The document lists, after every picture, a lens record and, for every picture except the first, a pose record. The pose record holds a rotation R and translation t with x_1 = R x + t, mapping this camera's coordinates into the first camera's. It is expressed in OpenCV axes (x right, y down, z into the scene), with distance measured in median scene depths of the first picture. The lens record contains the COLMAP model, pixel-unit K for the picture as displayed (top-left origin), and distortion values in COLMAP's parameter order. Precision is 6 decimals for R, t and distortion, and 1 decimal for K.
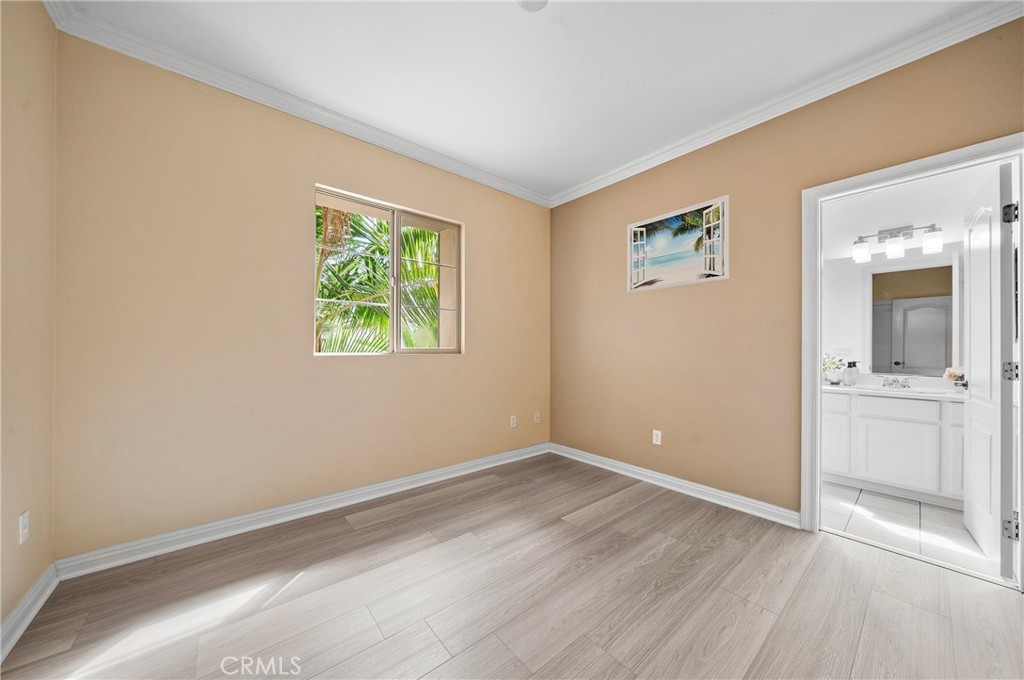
lens RADIAL K [[350.7, 0, 511.6], [0, 350.7, 344.0], [0, 0, 1]] dist [-0.000489, 0.000034]
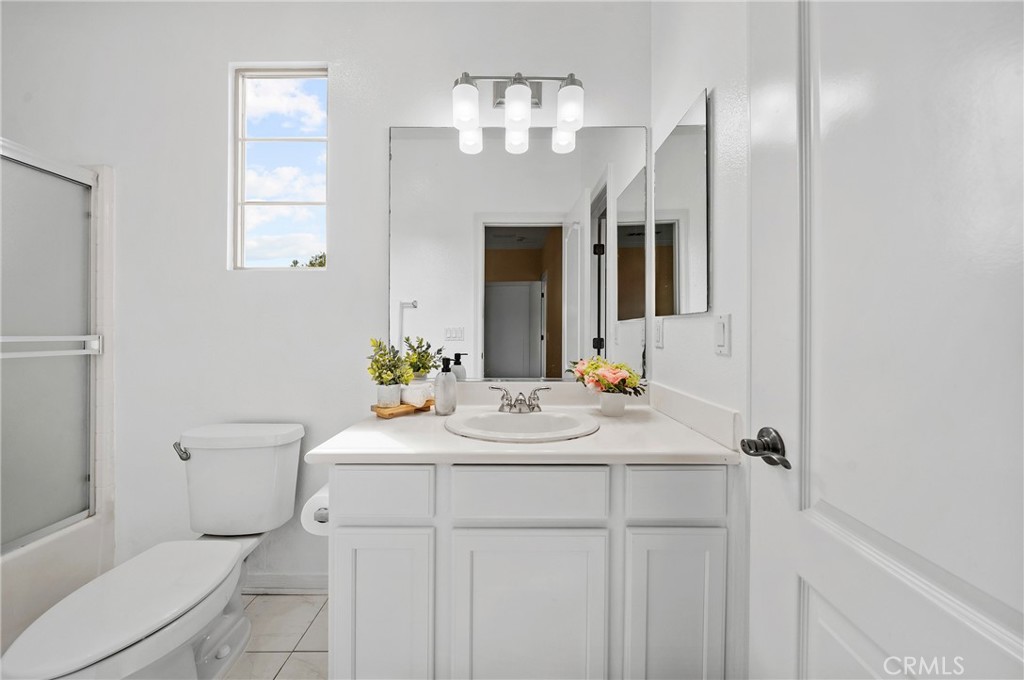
lens RADIAL K [[347.6, 0, 512.0], [0, 347.6, 340.0], [0, 0, 1]] dist [-0.008778, 0.000053]
pose [[0.638960, -0.015933, 0.769075, 0.699806], [-0.005859, 0.999656, 0.025577, 0.018695], [-0.769217, -0.020848, 0.638647, 0.677640]]
